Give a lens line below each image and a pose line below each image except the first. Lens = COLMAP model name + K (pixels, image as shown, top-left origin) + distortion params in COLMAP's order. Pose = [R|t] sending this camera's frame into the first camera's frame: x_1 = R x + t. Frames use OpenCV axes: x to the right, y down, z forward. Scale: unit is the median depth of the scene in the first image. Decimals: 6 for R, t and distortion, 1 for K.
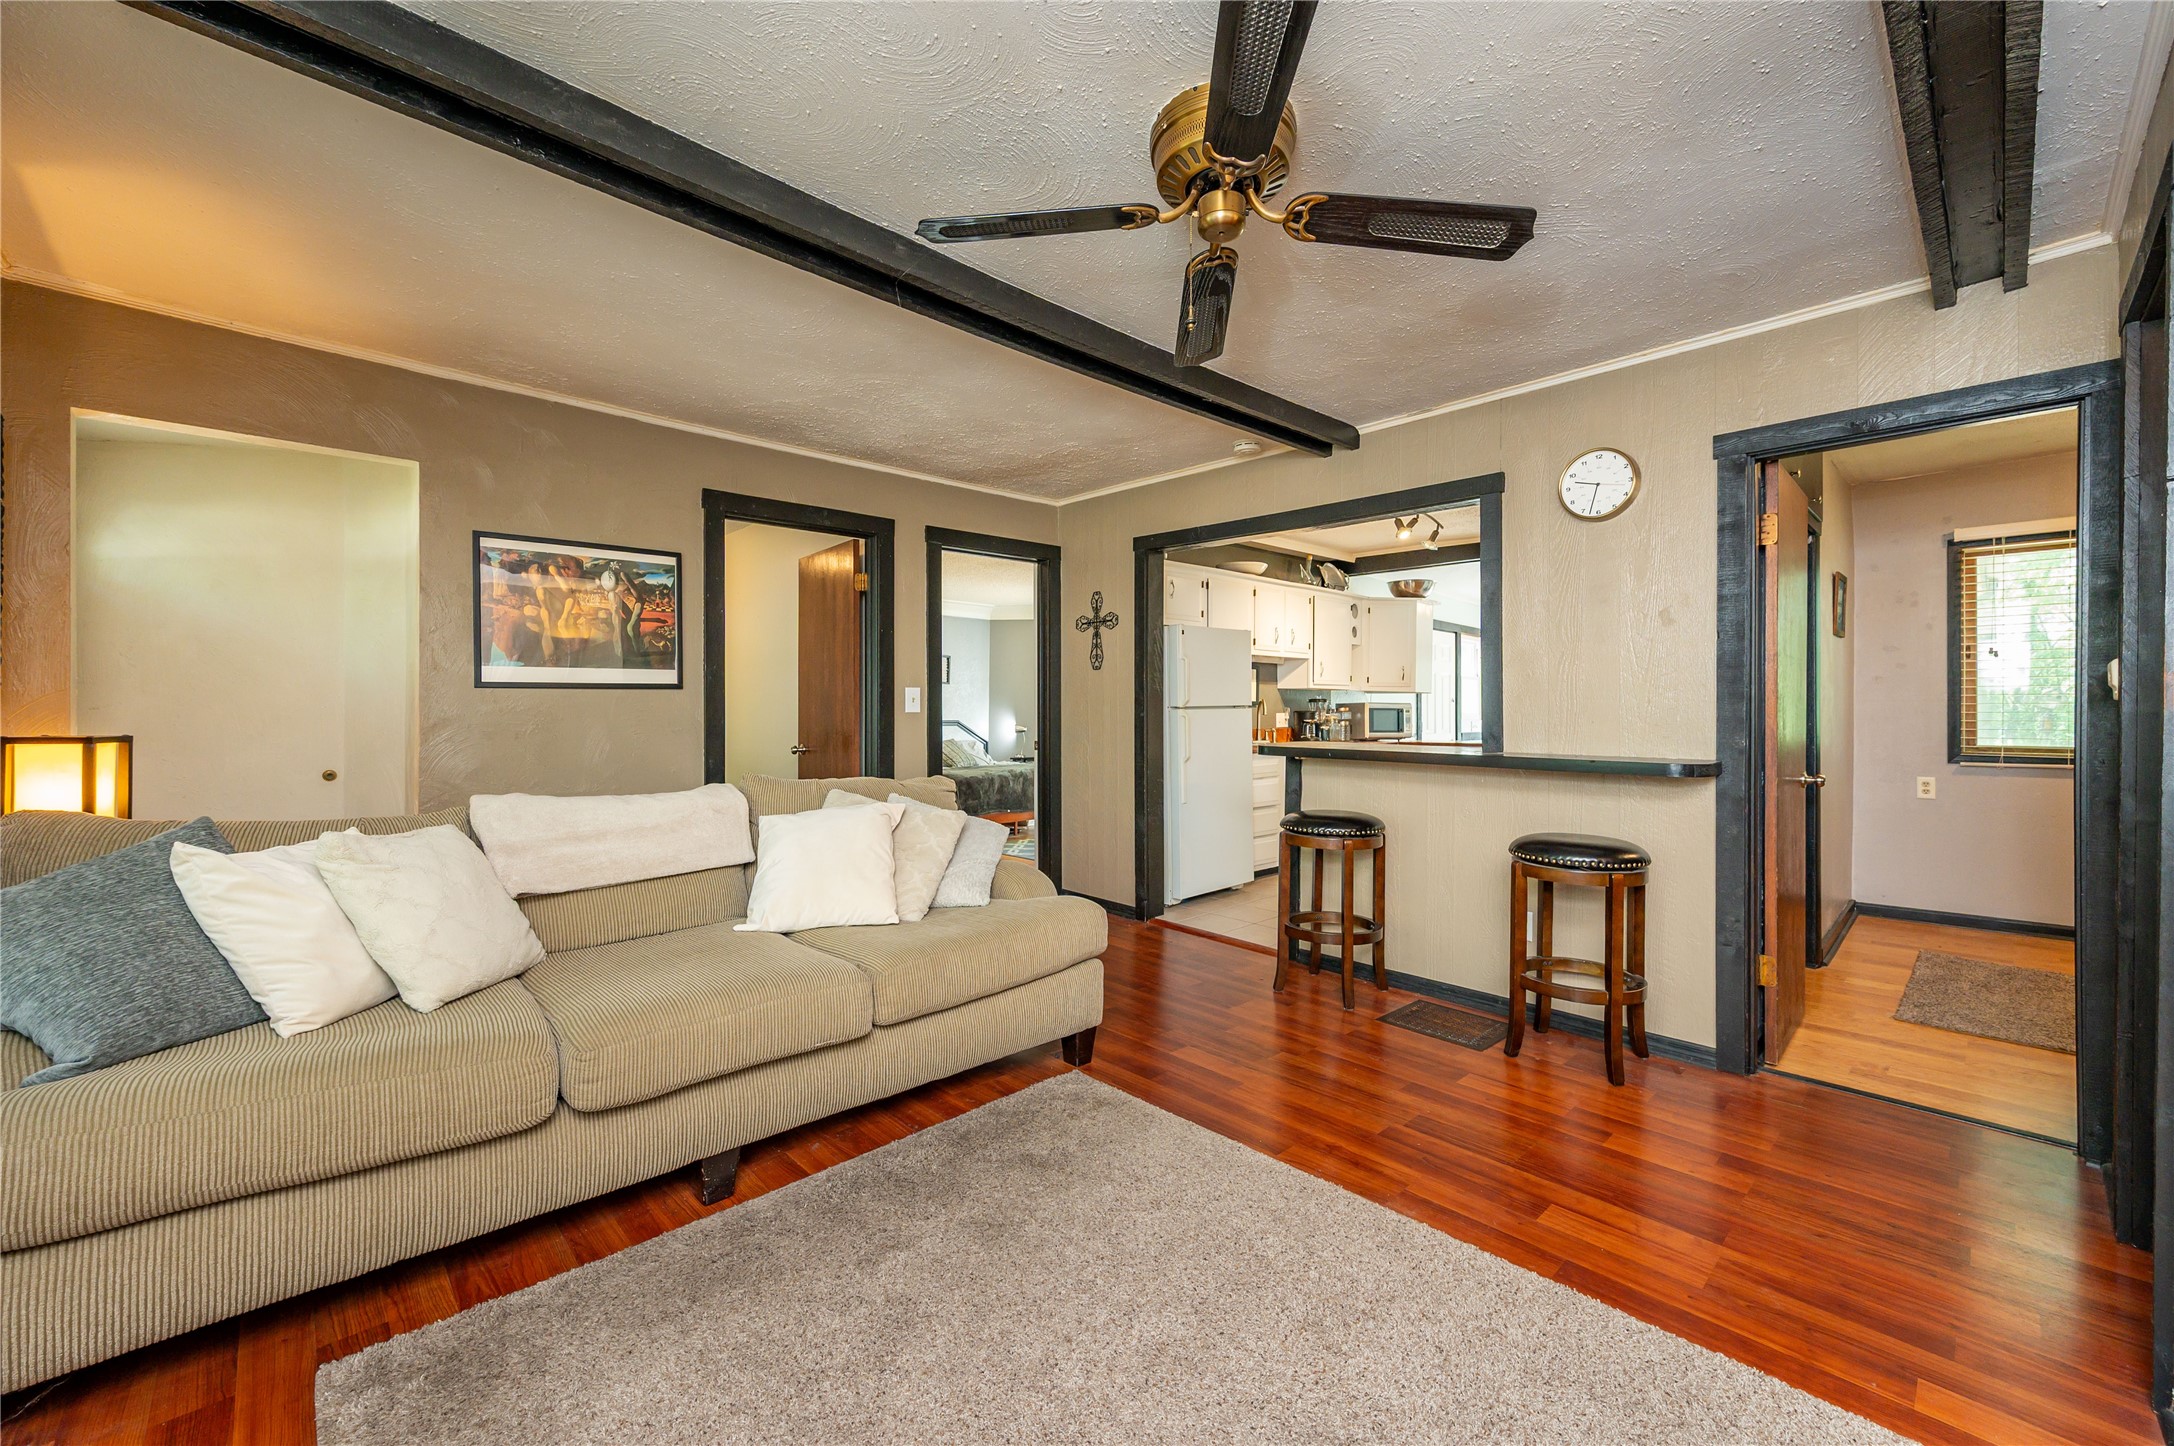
lens RADIAL K [[866.7, 0, 1086.5], [0, 866.7, 711.5], [0, 0, 1]] dist [-0.000453, -0.000038]
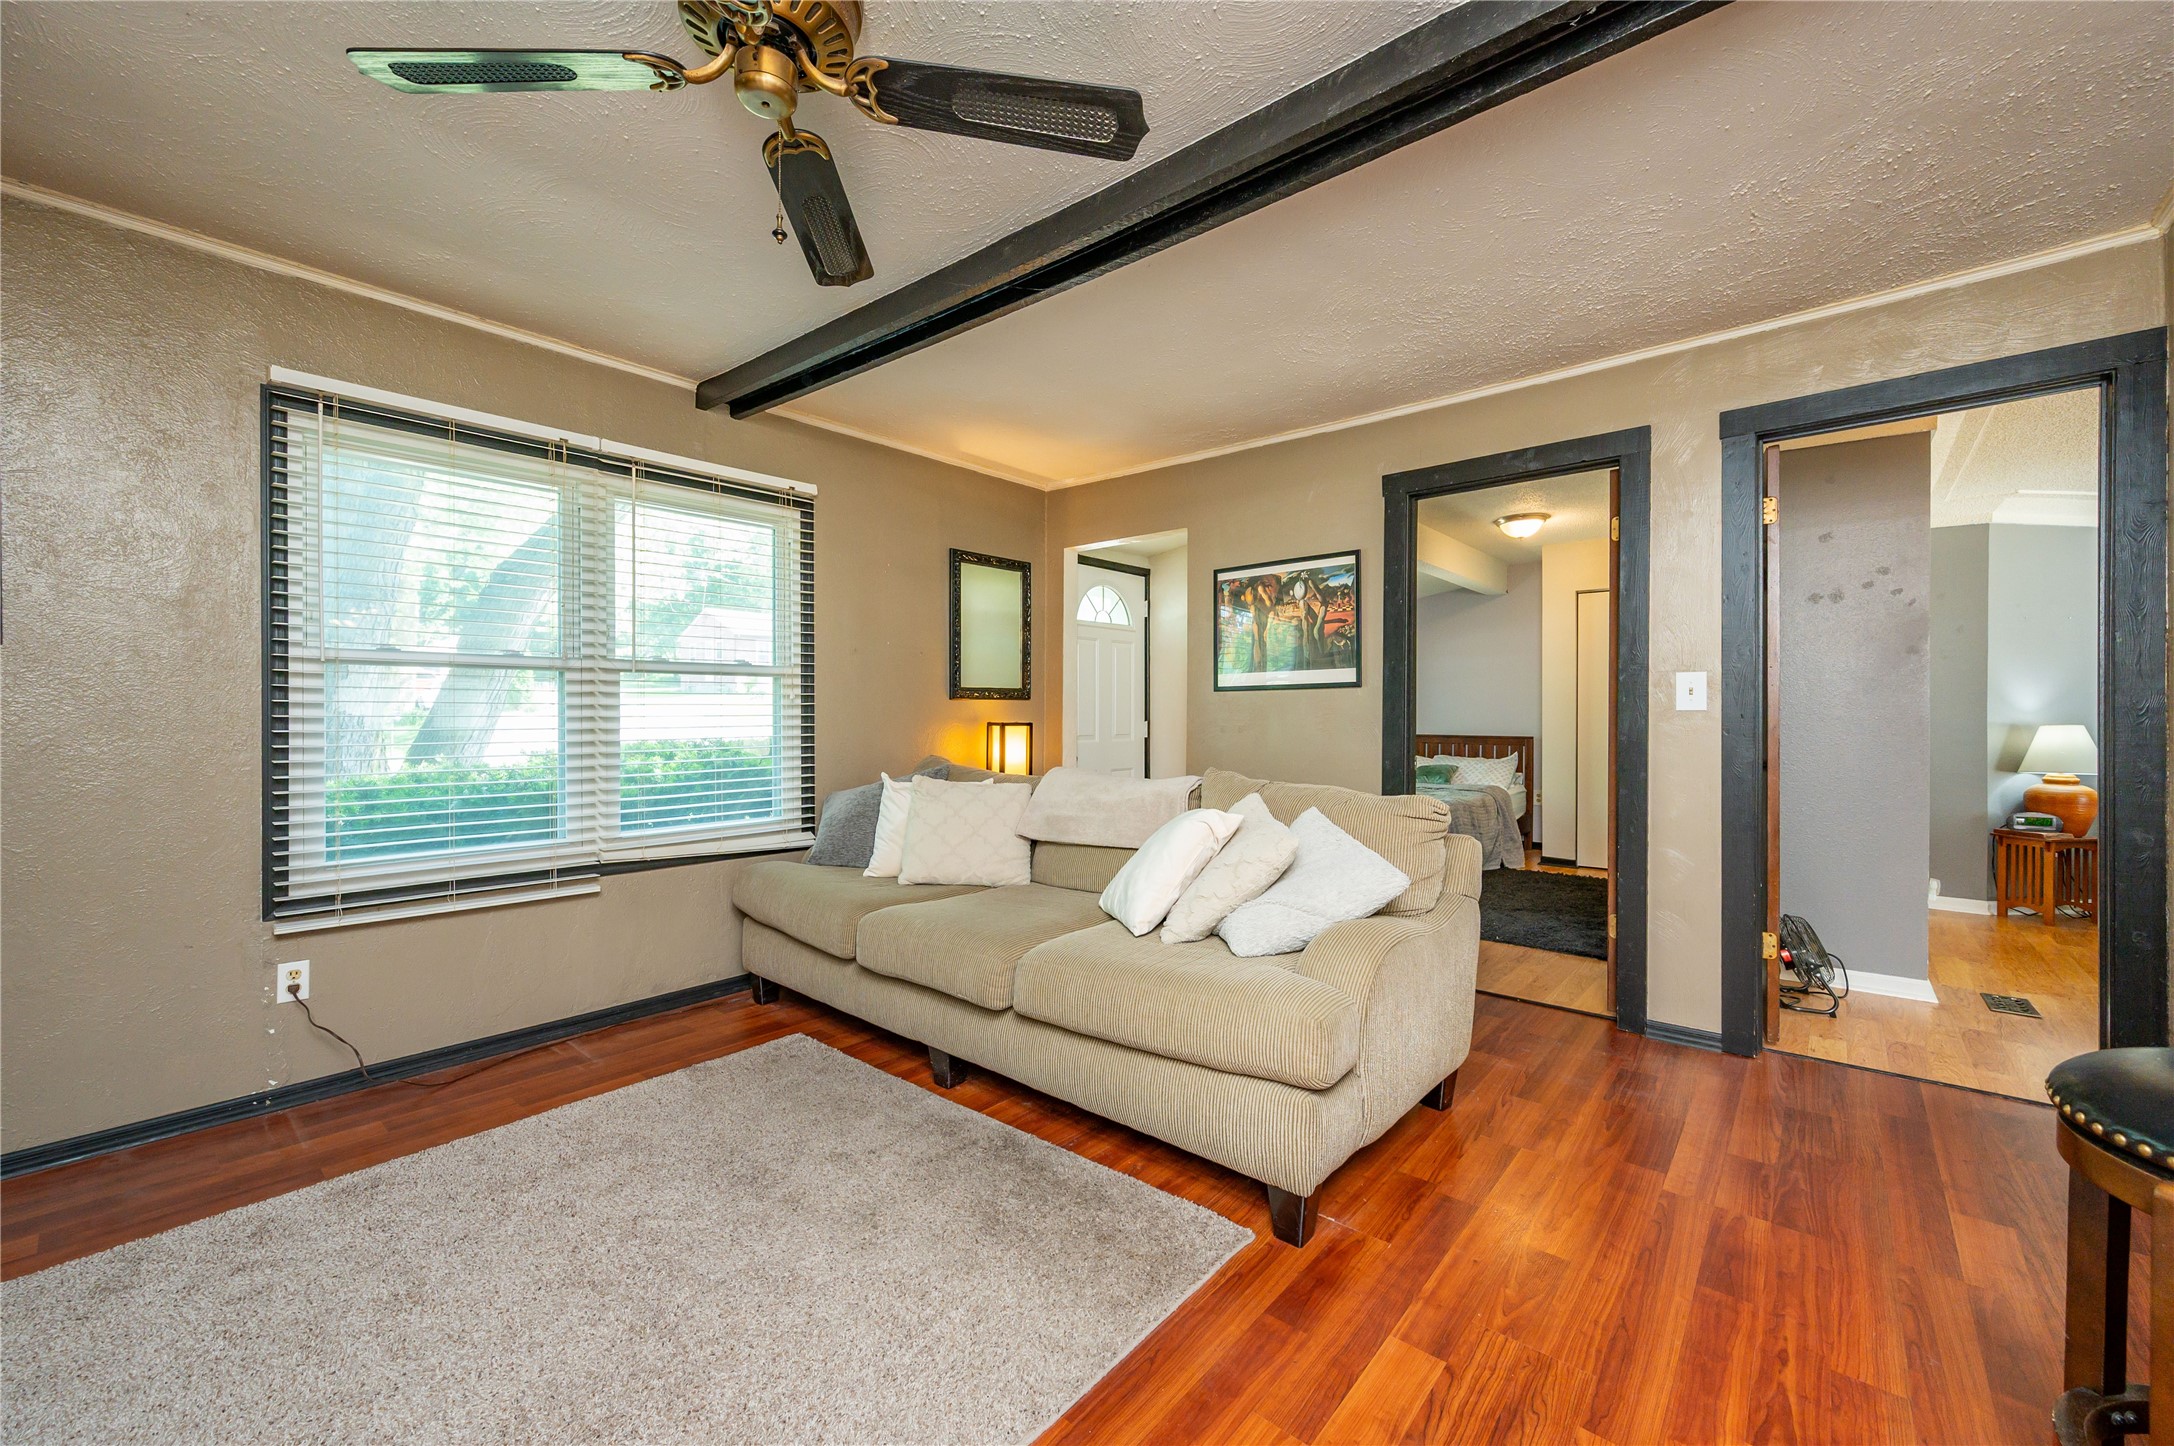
lens RADIAL K [[866.7, 0, 1086.5], [0, 866.7, 711.5], [0, 0, 1]] dist [-0.000453, -0.000038]
pose [[0.110194, -0.003847, -0.993903, 0.484934], [-0.001692, 0.999990, -0.004059, 0.006623], [0.993909, 0.002129, 0.110186, 0.589204]]
